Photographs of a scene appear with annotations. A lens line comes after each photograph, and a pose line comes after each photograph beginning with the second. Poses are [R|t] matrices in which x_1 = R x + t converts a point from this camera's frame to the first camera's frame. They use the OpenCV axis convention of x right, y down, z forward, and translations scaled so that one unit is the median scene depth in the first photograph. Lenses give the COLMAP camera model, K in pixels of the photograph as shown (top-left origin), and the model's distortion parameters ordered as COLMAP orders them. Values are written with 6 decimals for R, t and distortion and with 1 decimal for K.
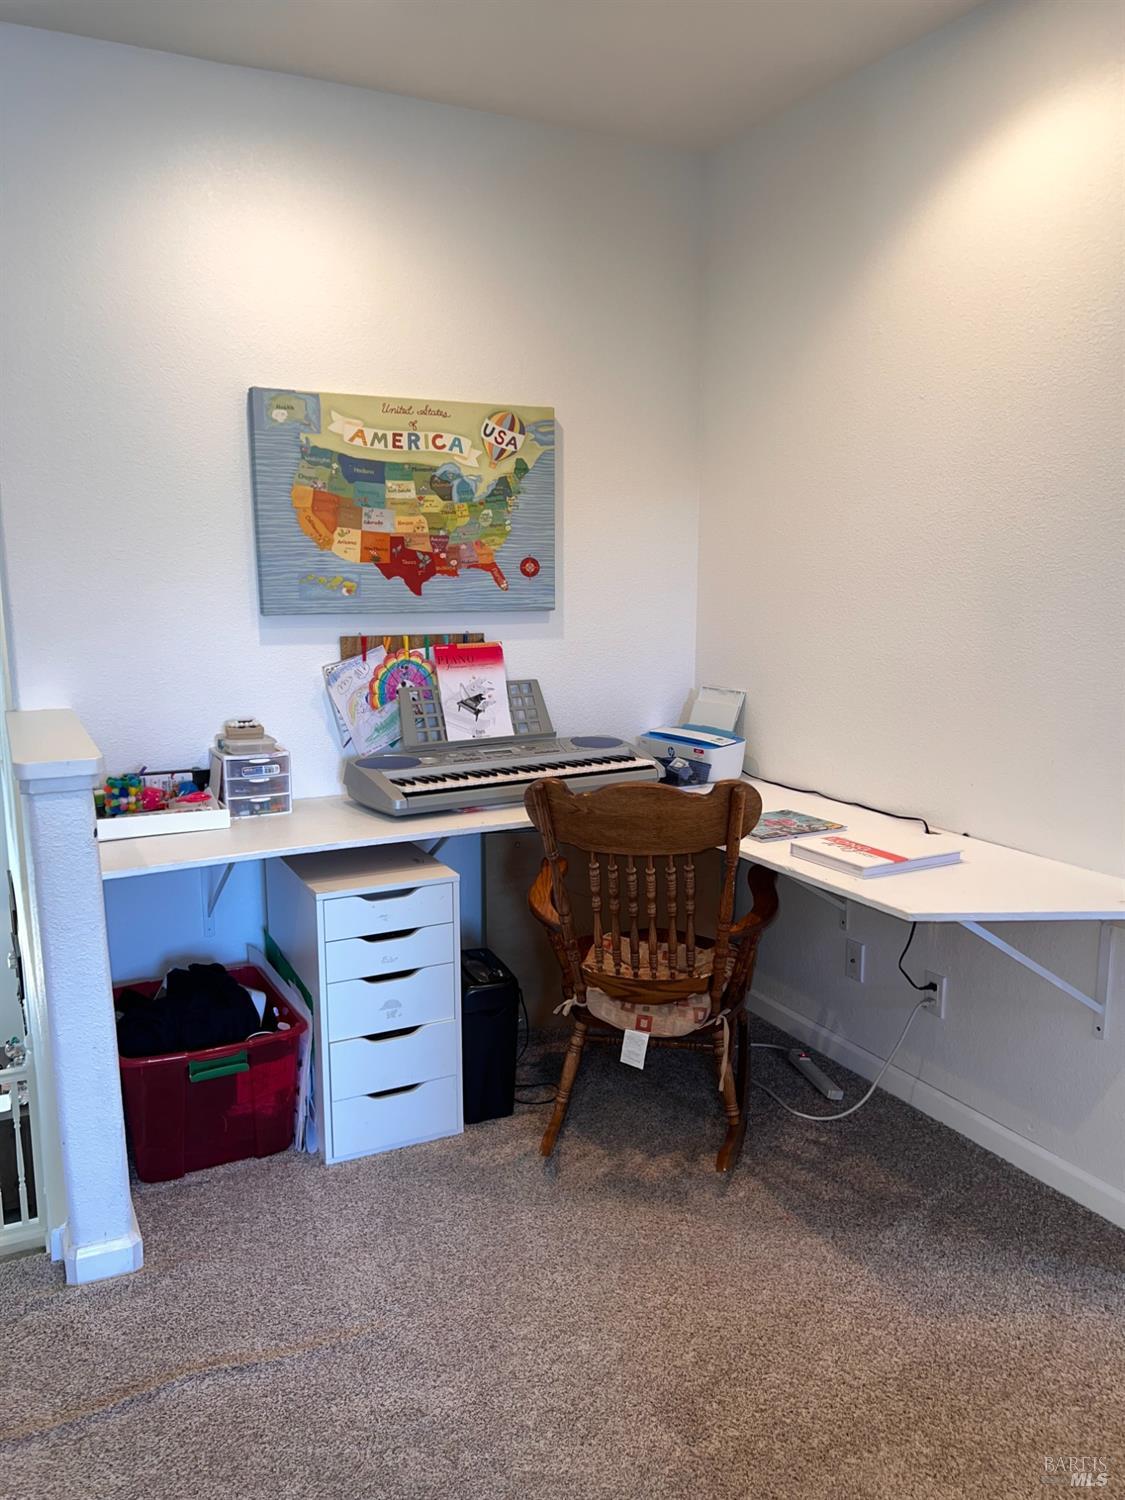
lens RADIAL K [[1125.1, 0, 562.5], [0, 1125.1, 750.0], [0, 0, 1]] dist [0.004638, -0.011741]
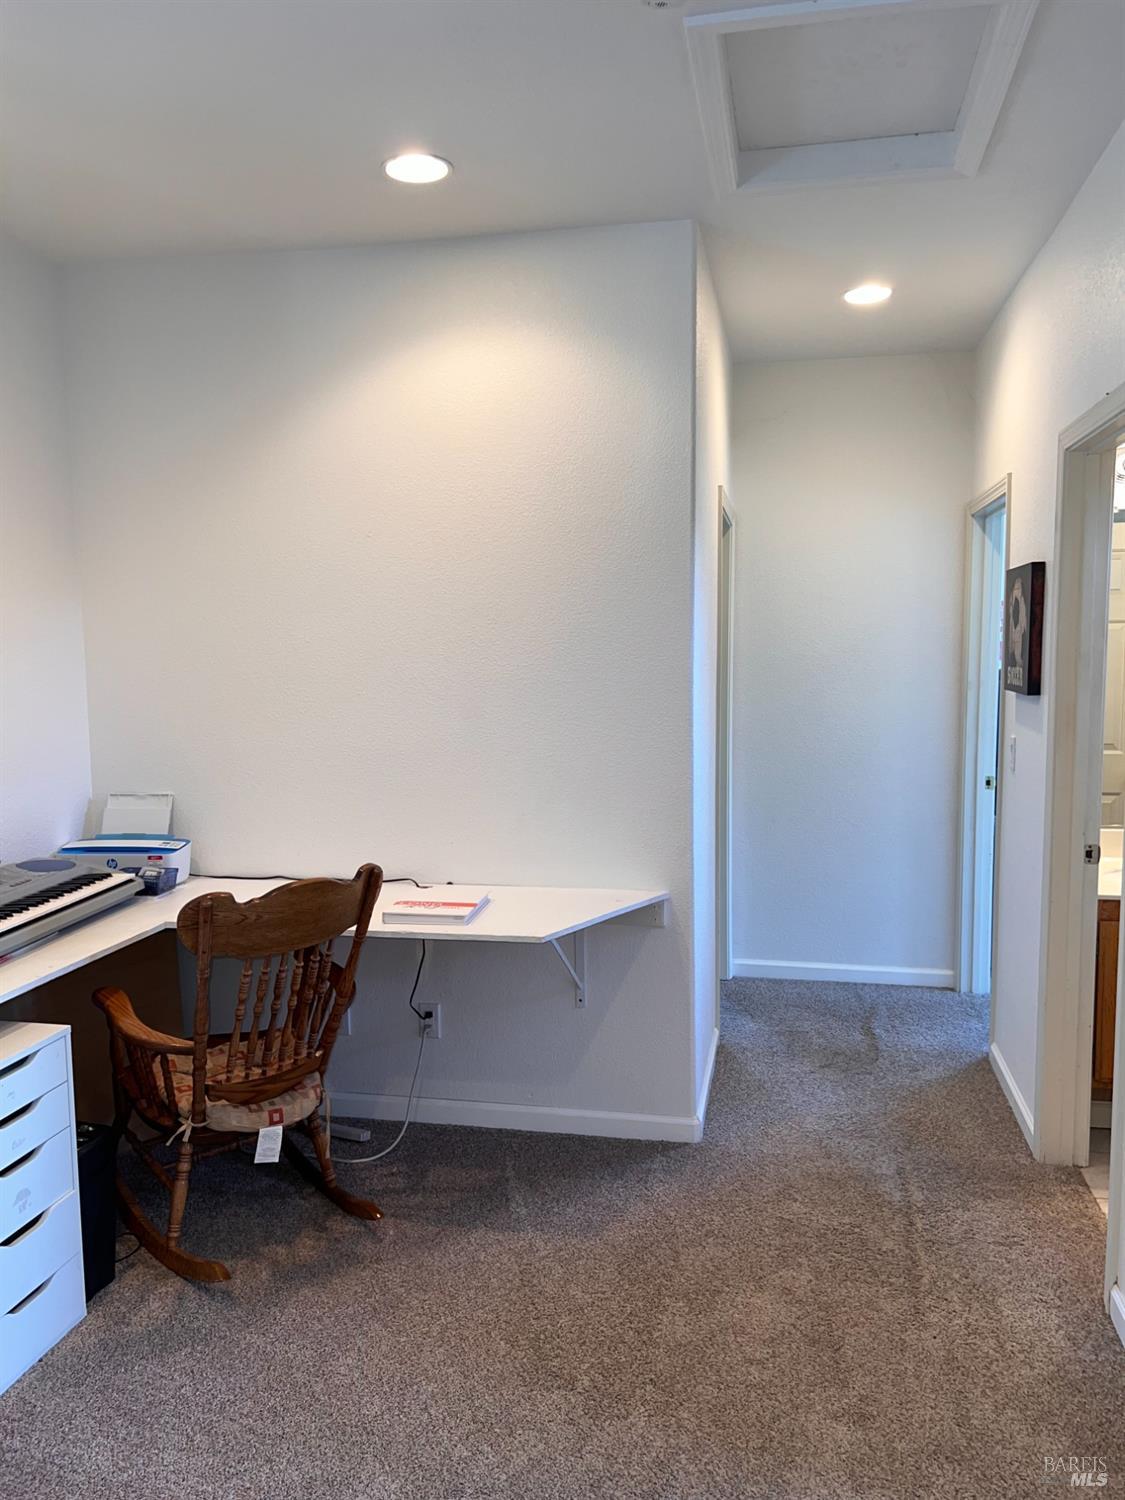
lens RADIAL K [[1136.1, 0, 562.5], [0, 1136.1, 750.0], [0, 0, 1]] dist [-0.034483, 0.001163]
pose [[0.621436, -0.089343, 0.778354, -0.535121], [0.144728, 0.989470, -0.001974, -0.049217], [-0.769981, 0.113876, 0.627823, 0.109071]]
